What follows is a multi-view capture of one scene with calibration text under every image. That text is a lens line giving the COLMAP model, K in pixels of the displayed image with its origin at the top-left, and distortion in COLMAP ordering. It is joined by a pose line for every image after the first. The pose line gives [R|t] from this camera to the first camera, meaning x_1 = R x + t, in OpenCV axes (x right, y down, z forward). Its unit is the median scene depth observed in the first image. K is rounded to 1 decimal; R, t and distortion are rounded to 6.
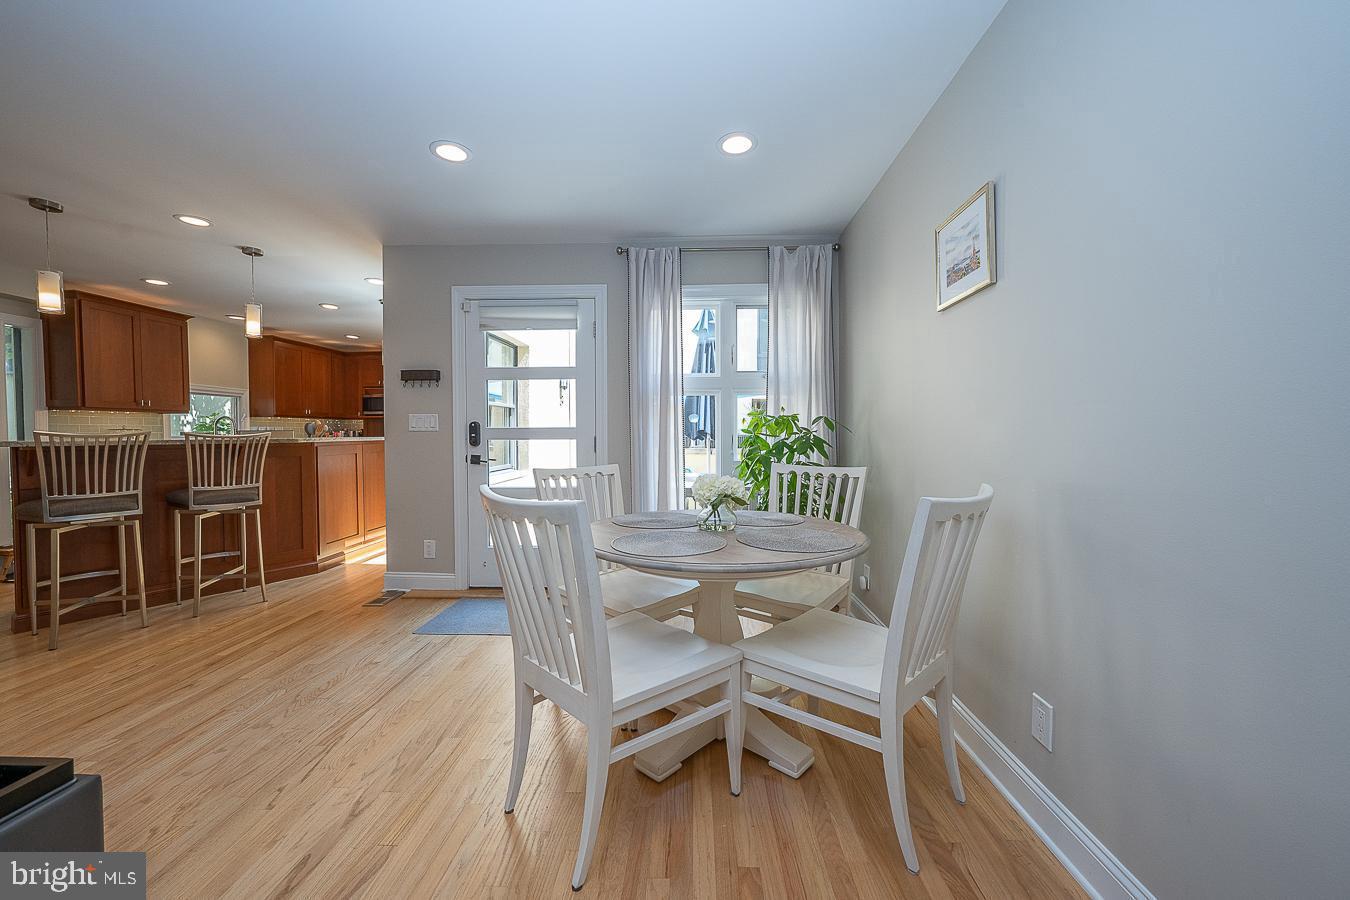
lens RADIAL K [[523.4, 0, 675.0], [0, 523.4, 450.0], [0, 0, 1]] dist [0.000018, 0.000114]
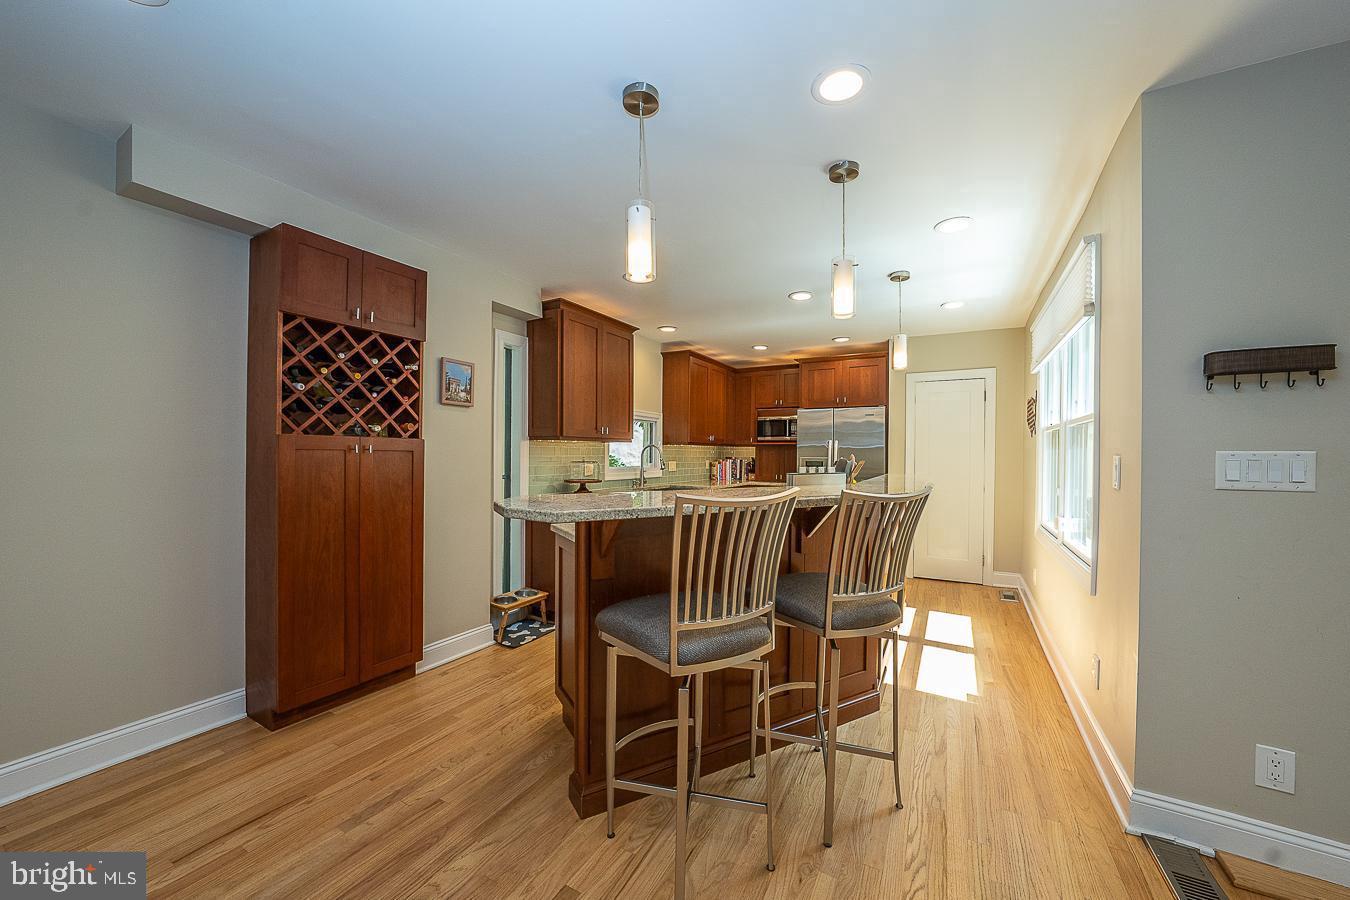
lens RADIAL K [[517.5, 0, 675.0], [0, 517.5, 450.0], [0, 0, 1]] dist [-0.000526, -0.000022]
pose [[0.899859, 0.006261, -0.436137, -0.565060], [-0.023878, 0.999105, -0.034925, -0.033607], [0.435528, 0.041842, 0.899202, 0.314670]]
